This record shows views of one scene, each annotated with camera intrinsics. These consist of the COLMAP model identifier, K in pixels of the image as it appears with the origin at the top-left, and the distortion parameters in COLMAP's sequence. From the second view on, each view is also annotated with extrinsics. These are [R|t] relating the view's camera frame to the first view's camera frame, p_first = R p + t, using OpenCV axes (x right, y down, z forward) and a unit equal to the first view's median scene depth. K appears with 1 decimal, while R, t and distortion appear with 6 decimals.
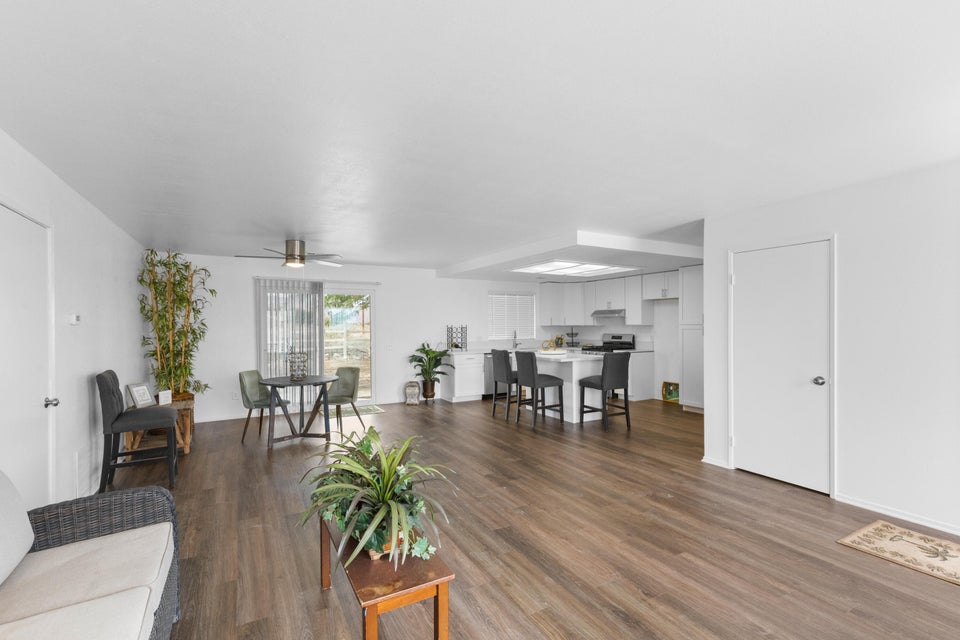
lens RADIAL K [[436.5, 0, 479.4], [0, 436.5, 326.0], [0, 0, 1]] dist [0.011706, -0.000190]
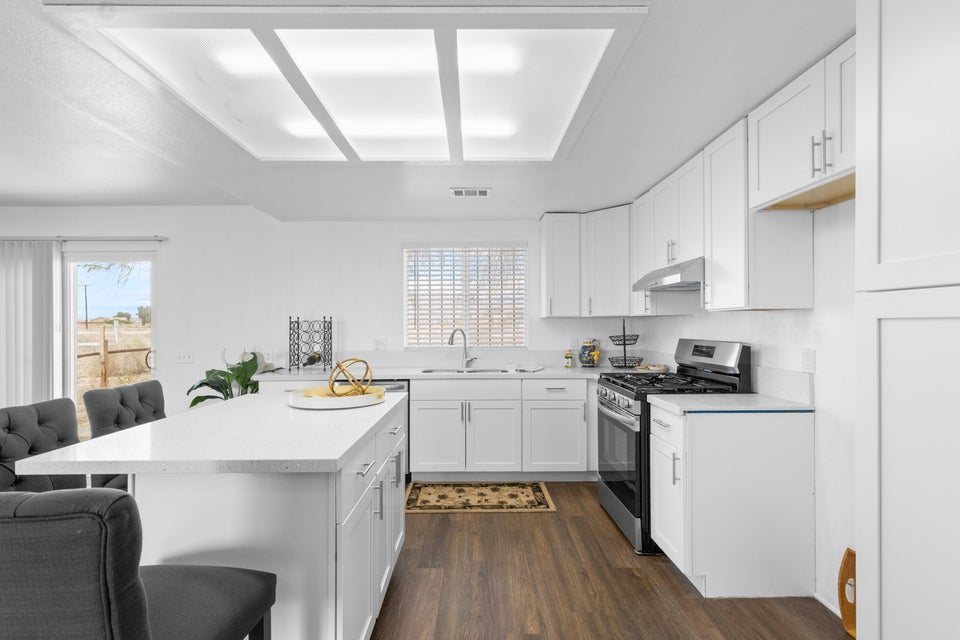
lens RADIAL K [[452.2, 0, 468.2], [0, 452.2, 325.3], [0, 0, 1]] dist [0.000795, 0.000027]
pose [[0.863061, 0.001229, -0.505098, 0.378676], [0.000436, 0.999995, 0.003178, 0.006891], [0.505099, -0.002963, 0.863056, 0.710384]]
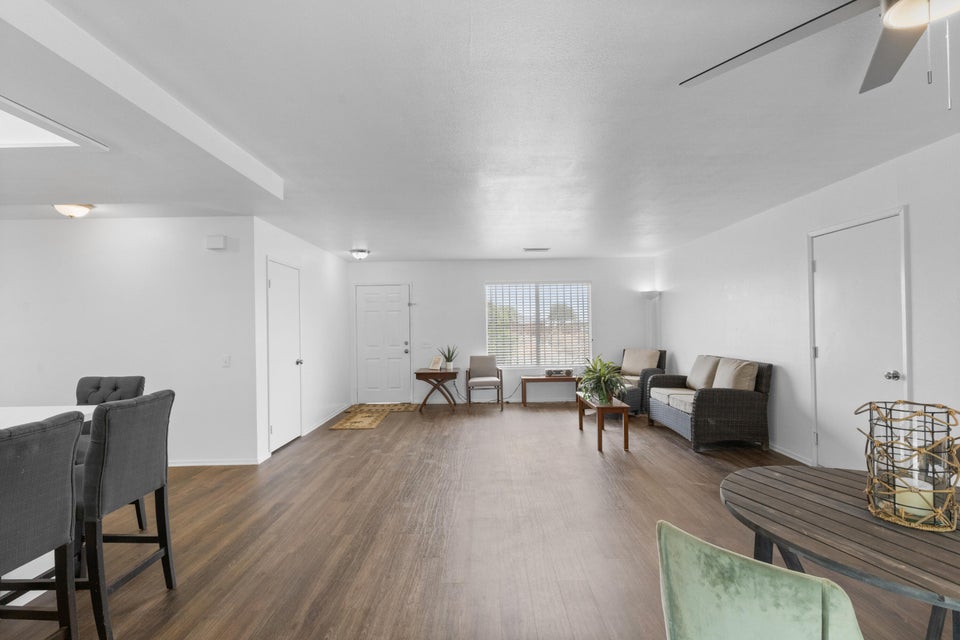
lens RADIAL K [[436.5, 0, 479.4], [0, 436.5, 326.0], [0, 0, 1]] dist [0.011706, -0.000190]
pose [[-0.868903, 0.022988, 0.494449, -0.232102], [0.027073, 0.999633, 0.001102, 0.008079], [-0.494242, 0.014344, -0.869206, 0.916330]]
